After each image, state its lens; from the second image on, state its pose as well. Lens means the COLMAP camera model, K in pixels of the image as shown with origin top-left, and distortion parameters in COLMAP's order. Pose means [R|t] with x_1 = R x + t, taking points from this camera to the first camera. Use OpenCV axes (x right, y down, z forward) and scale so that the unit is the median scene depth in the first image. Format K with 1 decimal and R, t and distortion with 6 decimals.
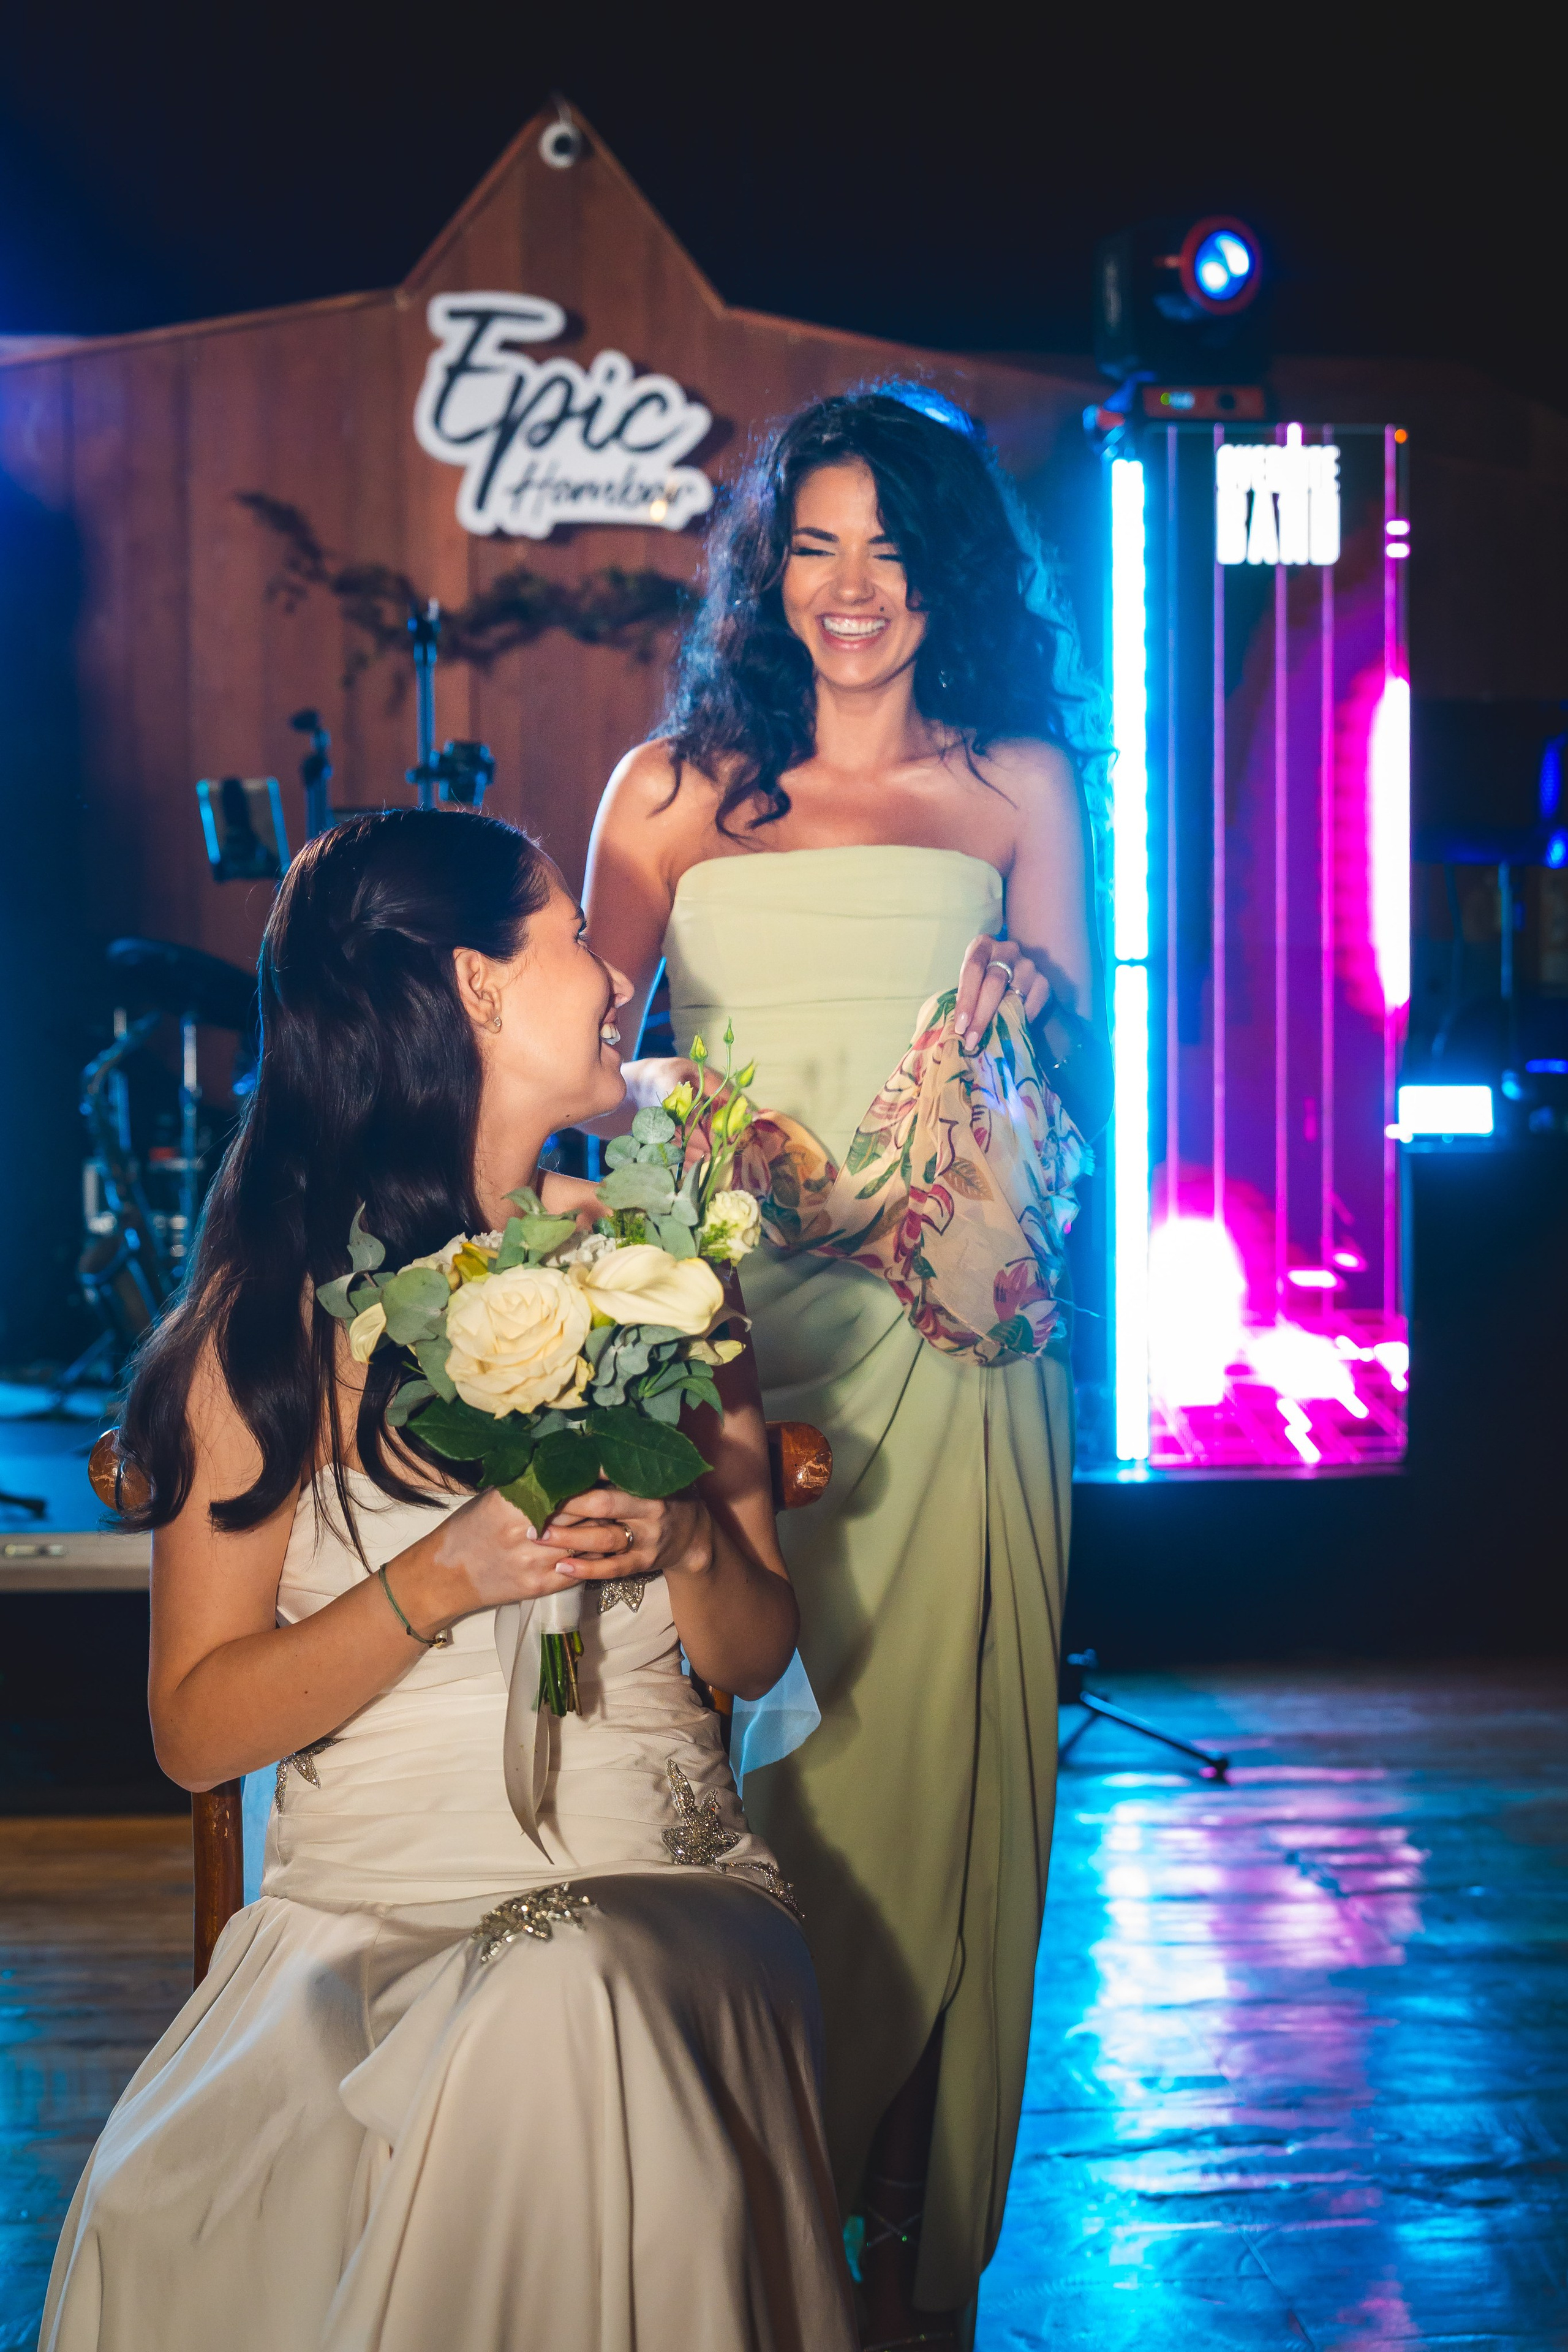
lens RADIAL K [[3436.5, 0, 806.1], [0, 3436.5, 1149.9], [0, 0, 1]] dist [0.022464, 0.000000]
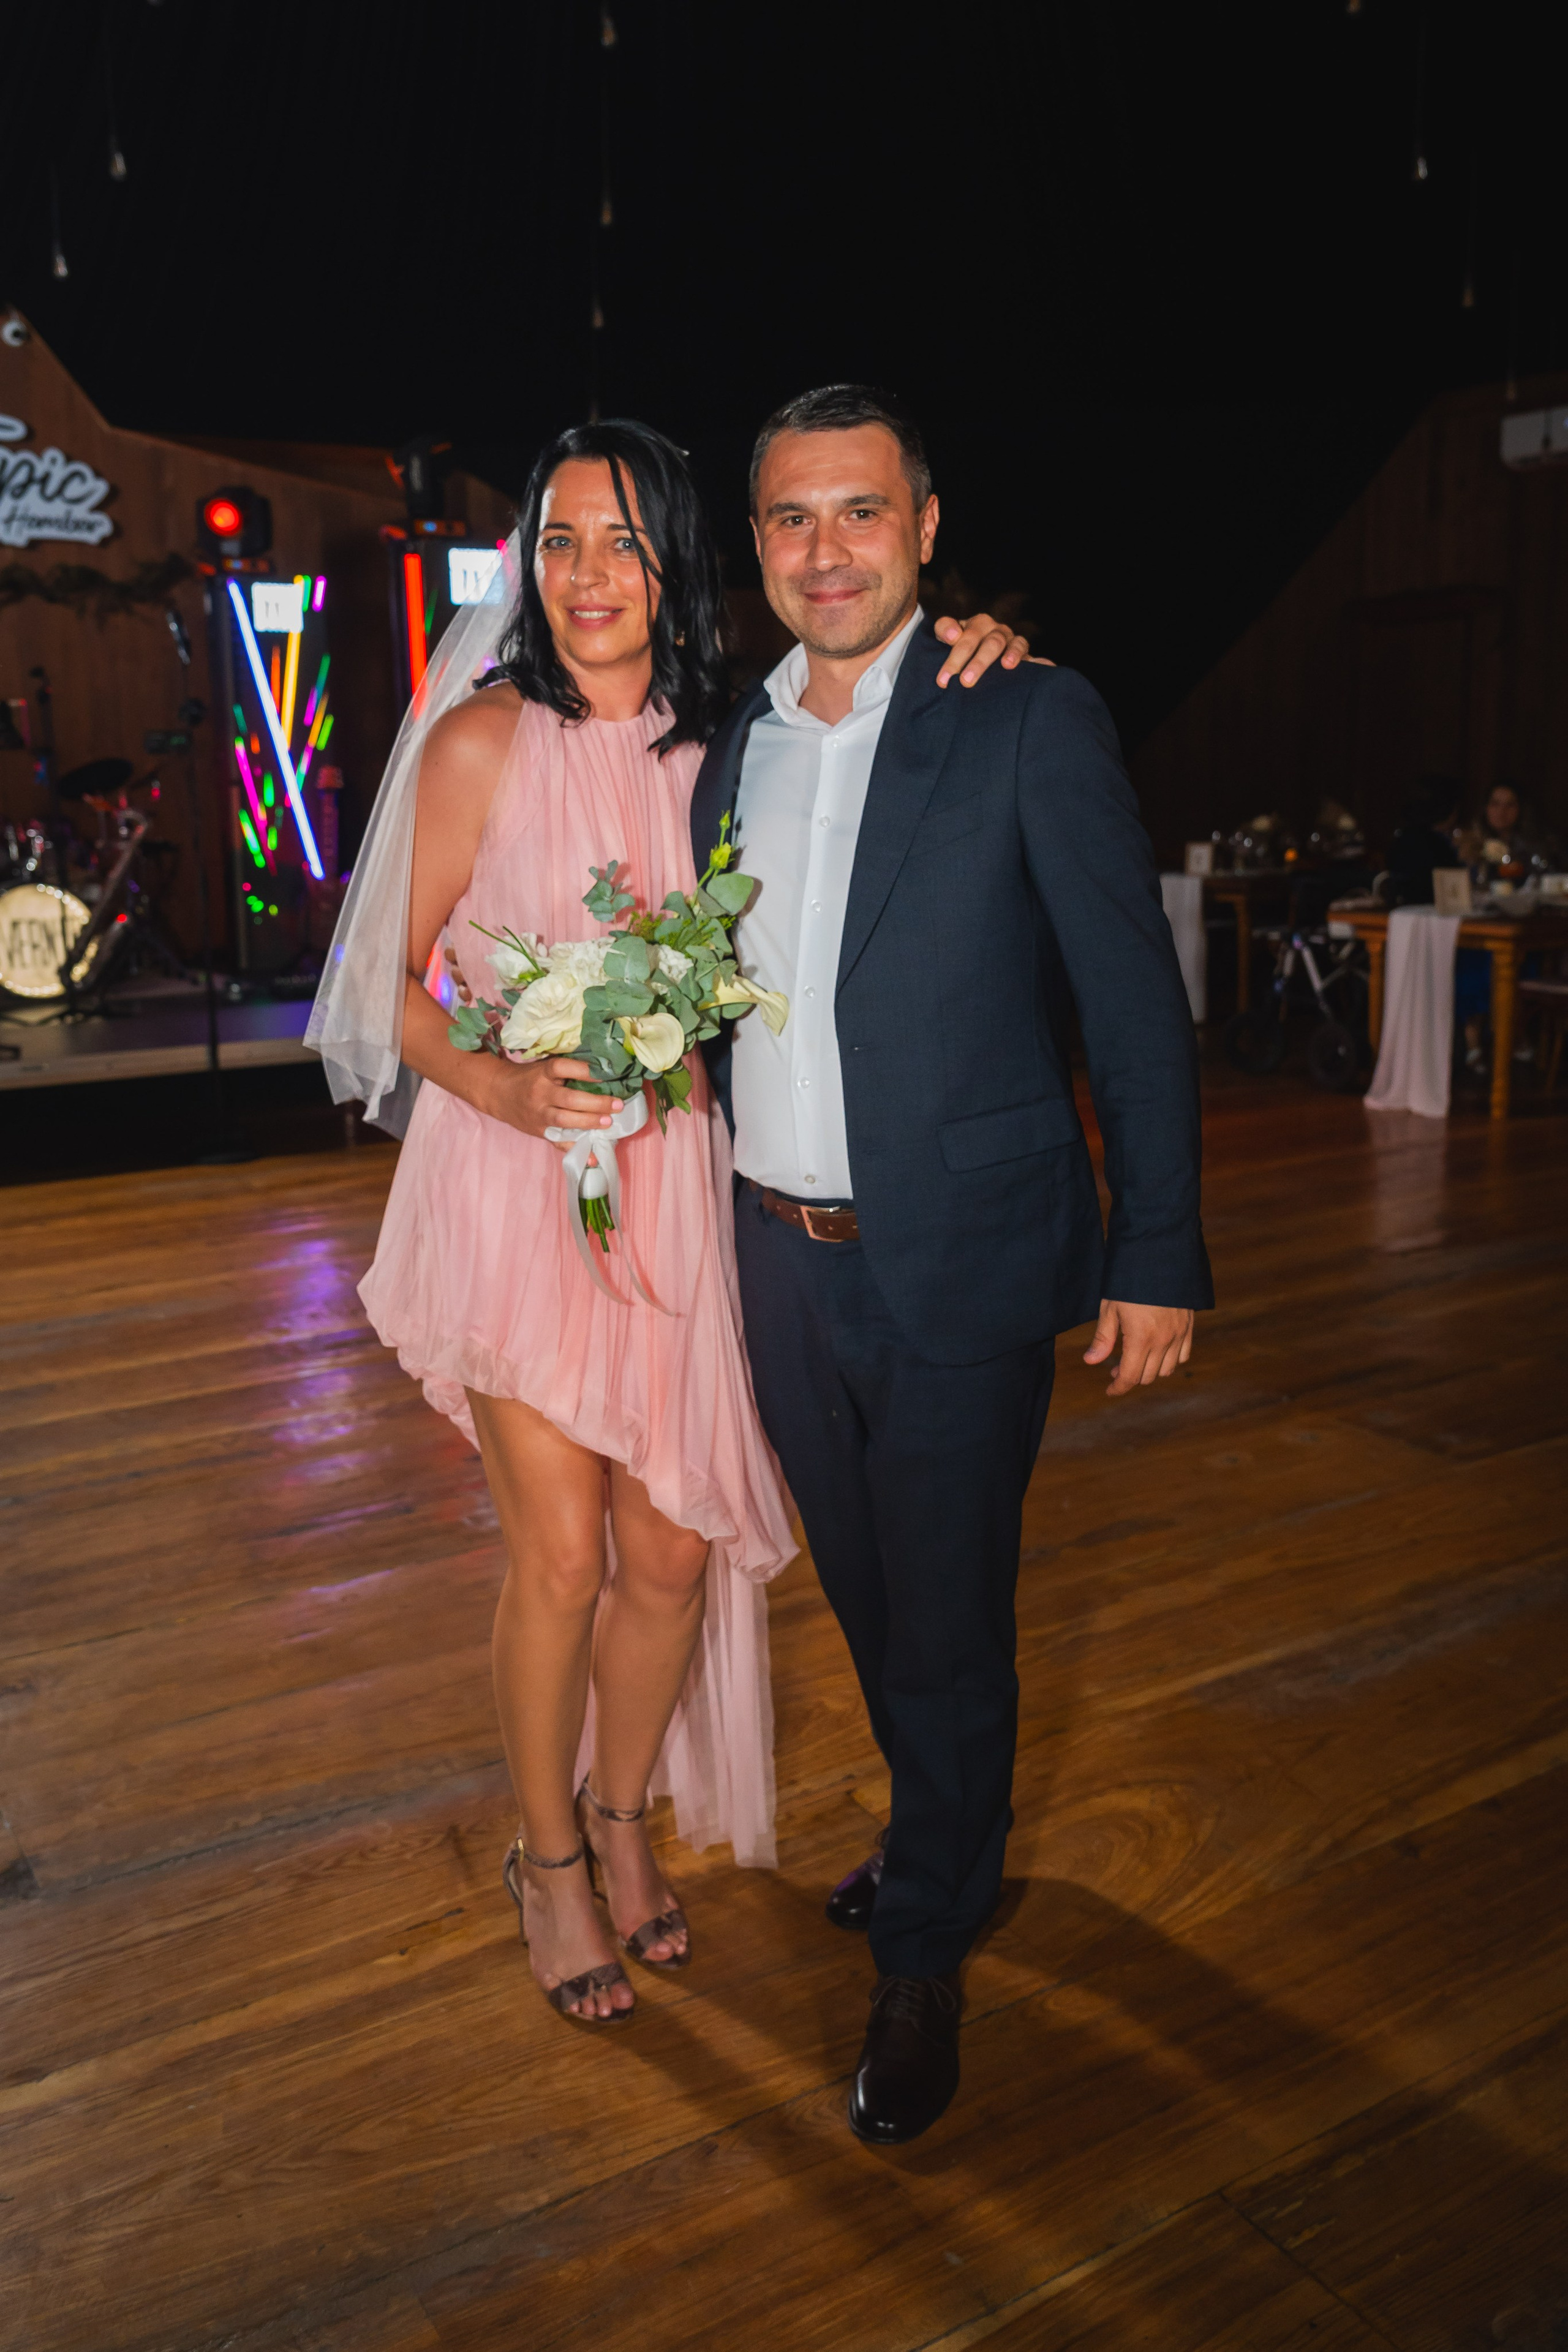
lens RADIAL K [[1973.6, 0, 782.2], [0, 1973.6, 1163.2], [0, 0, 1]] dist [0.002896, -0.001262]
pose [[0.892748, -0.103890, 0.438416, -0.219460], [0.025729, 0.983220, 0.180598, -0.026794], [-0.449822, -0.149949, 0.880441, -0.223362]]
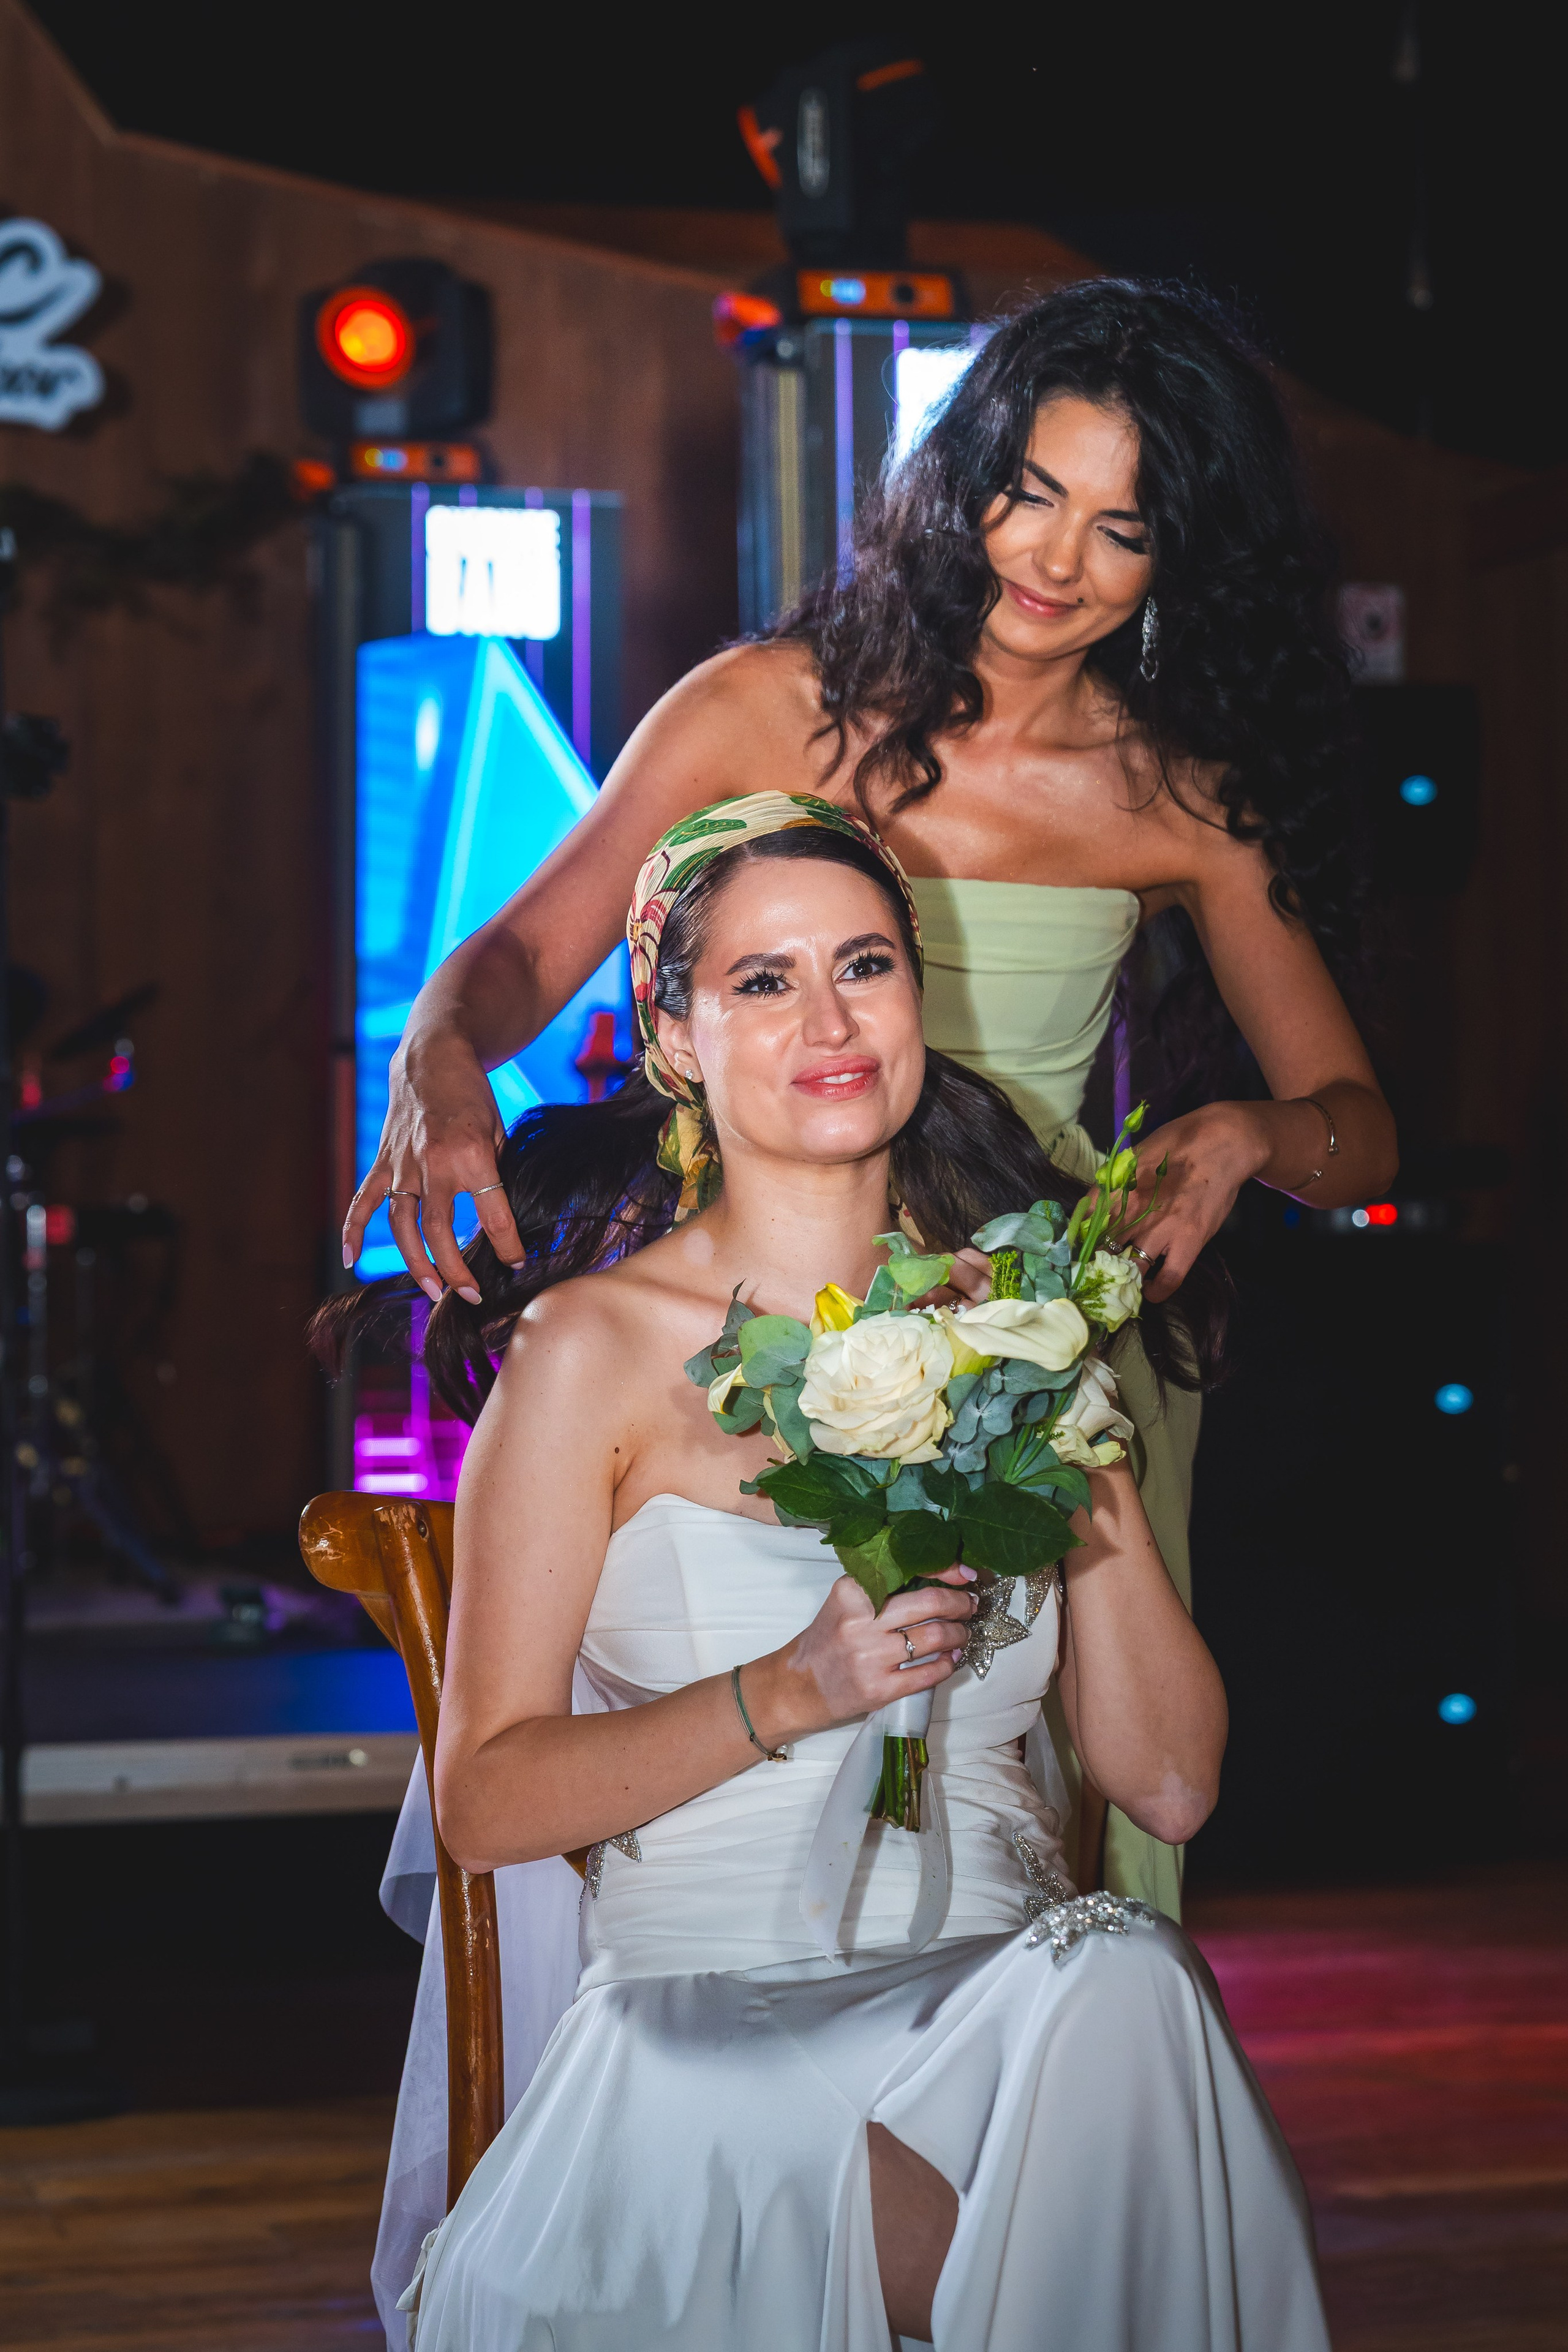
lens RADIAL K [[5016.9, 0, 840.3], [0, 5016.9, 1163.8], [0, 0, 1]] dist [0.032286, 0.000000]
pose [[0.978764, -0.006508, 0.204888, -0.094472], [0.012784, 0.999488, -0.029324, 0.009315], [-0.204593, 0.031321, 0.978346, -0.076430]]
